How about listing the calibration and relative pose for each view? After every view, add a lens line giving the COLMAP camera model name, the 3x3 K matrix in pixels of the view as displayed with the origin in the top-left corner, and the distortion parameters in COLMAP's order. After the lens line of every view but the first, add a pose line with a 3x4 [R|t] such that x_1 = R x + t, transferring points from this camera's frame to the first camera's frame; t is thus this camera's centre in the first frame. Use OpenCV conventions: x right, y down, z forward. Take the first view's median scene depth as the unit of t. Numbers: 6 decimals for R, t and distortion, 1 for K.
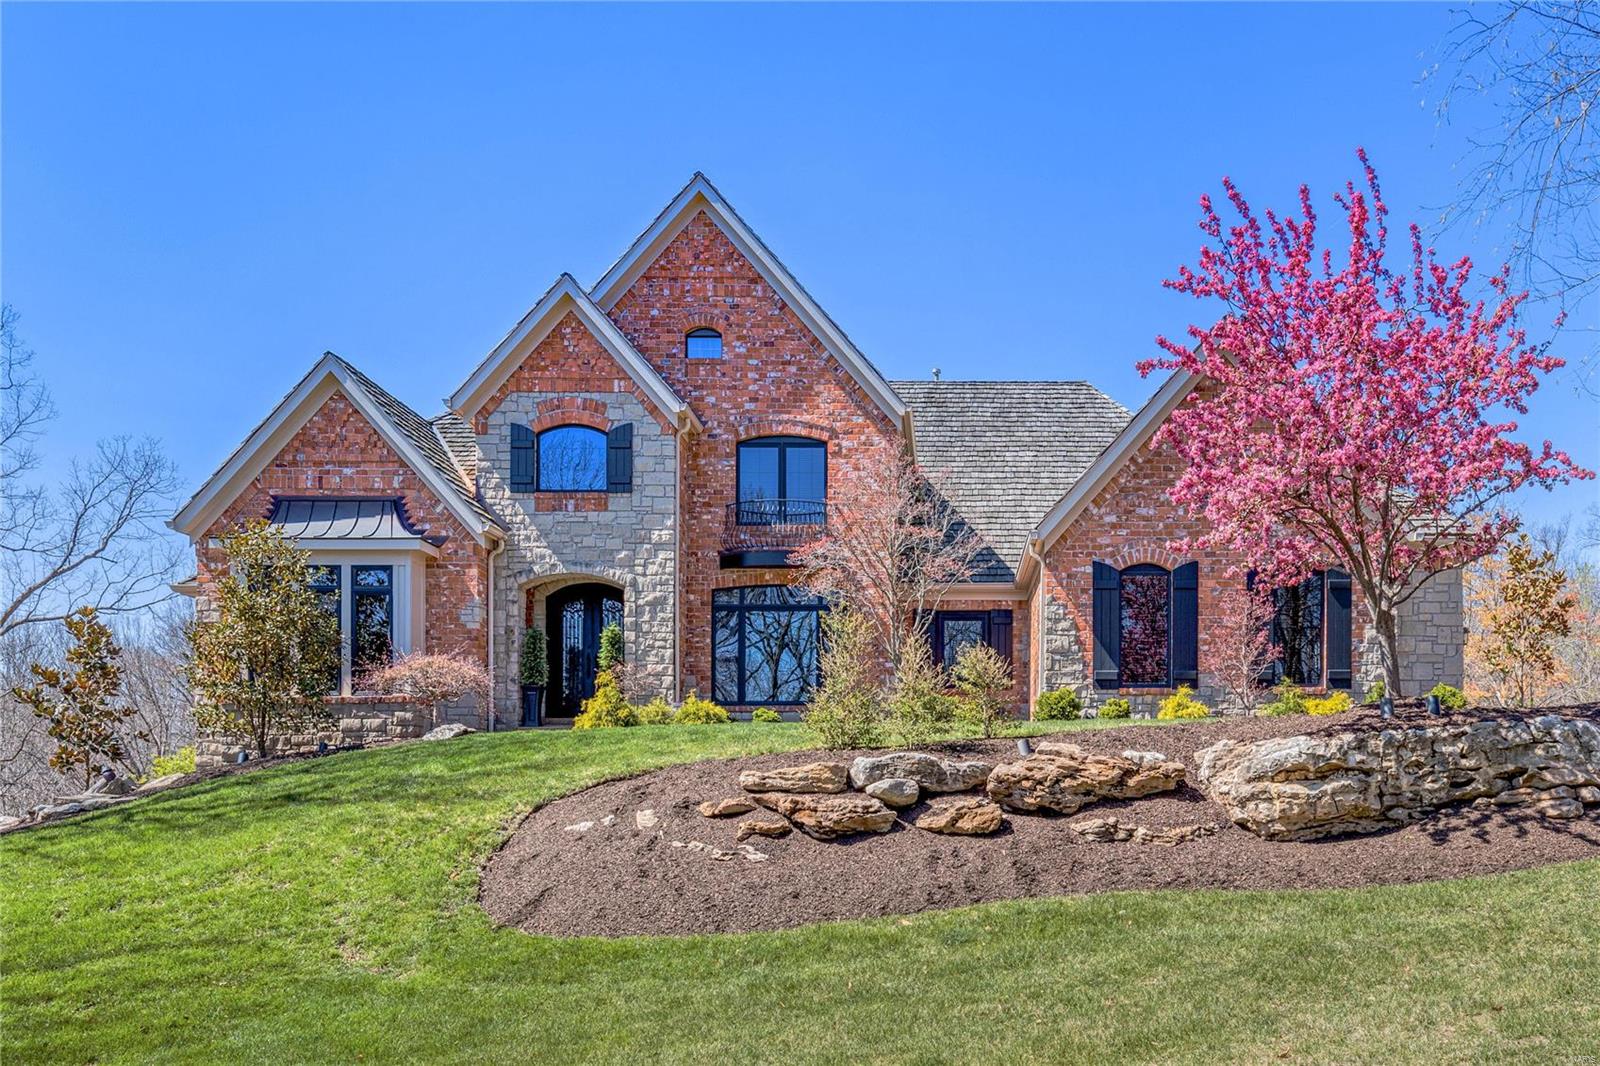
lens RADIAL K [[989.1, 0, 800.9], [0, 989.1, 571.0], [0, 0, 1]] dist [0.004877, 0.000099]
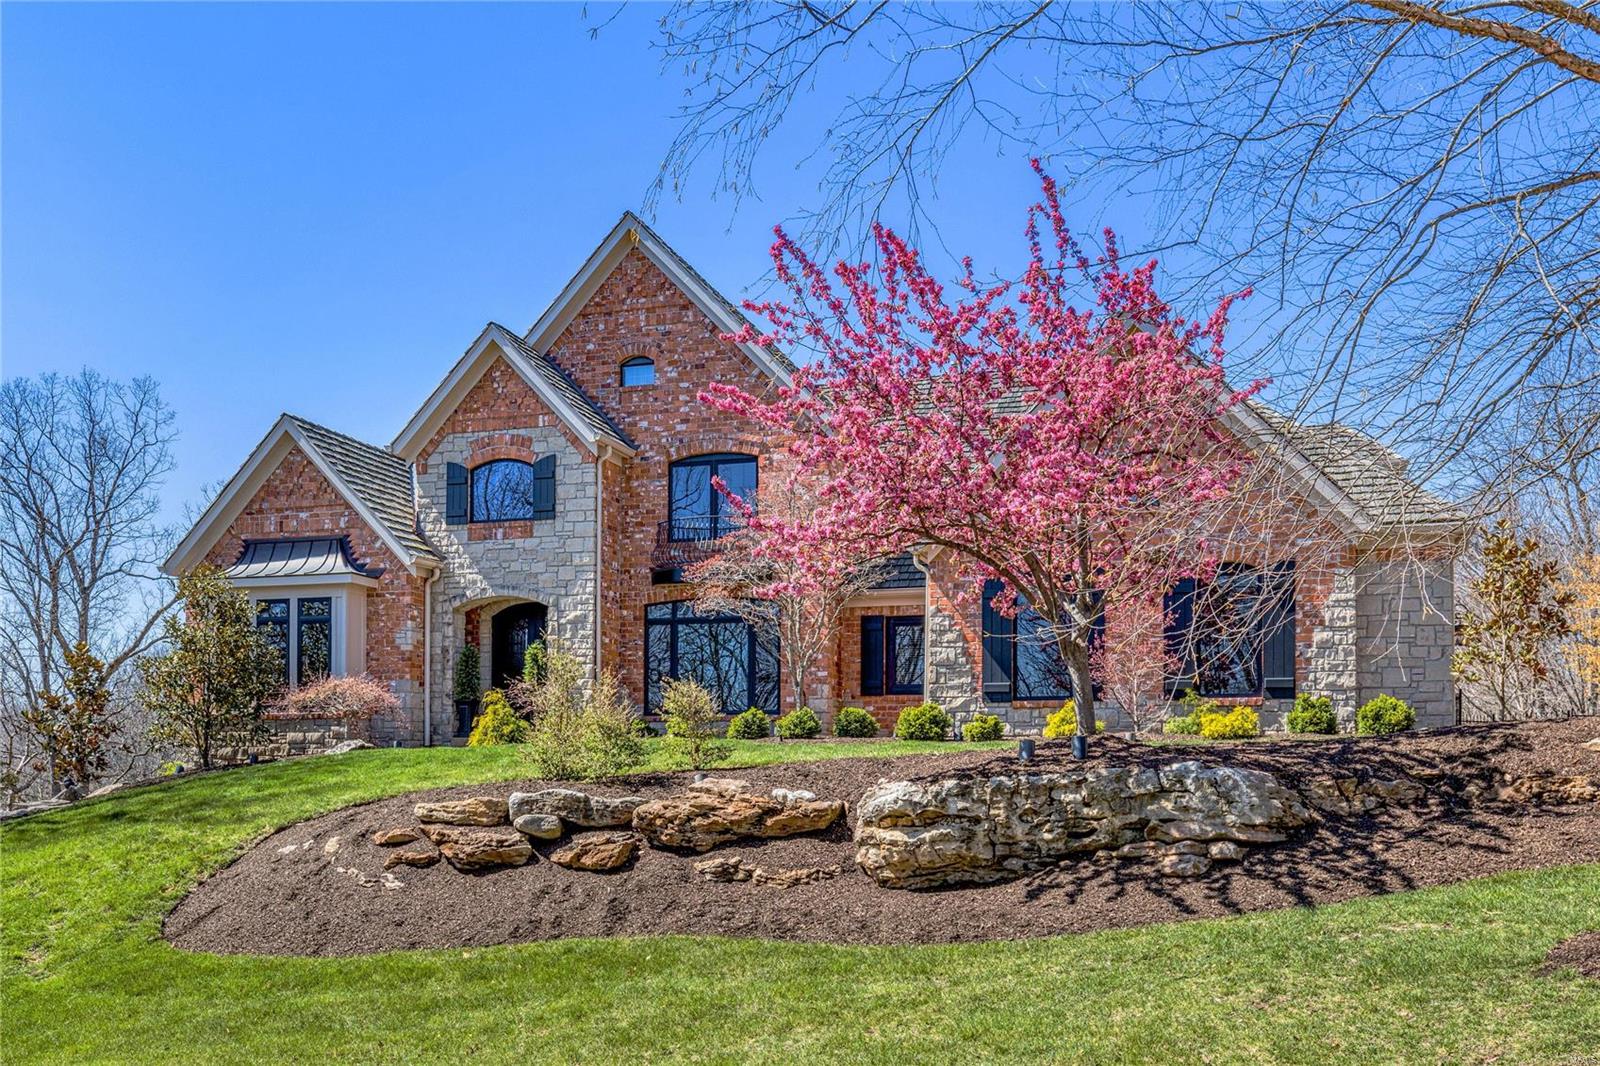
lens RADIAL K [[990.4, 0, 800.0], [0, 990.4, 533.0], [0, 0, 1]] dist [-0.000028, -0.001166]
pose [[0.972074, -0.040875, -0.231088, 0.369553], [0.037566, 0.999119, -0.018705, -0.036875], [0.231649, 0.009501, 0.972753, 0.012860]]
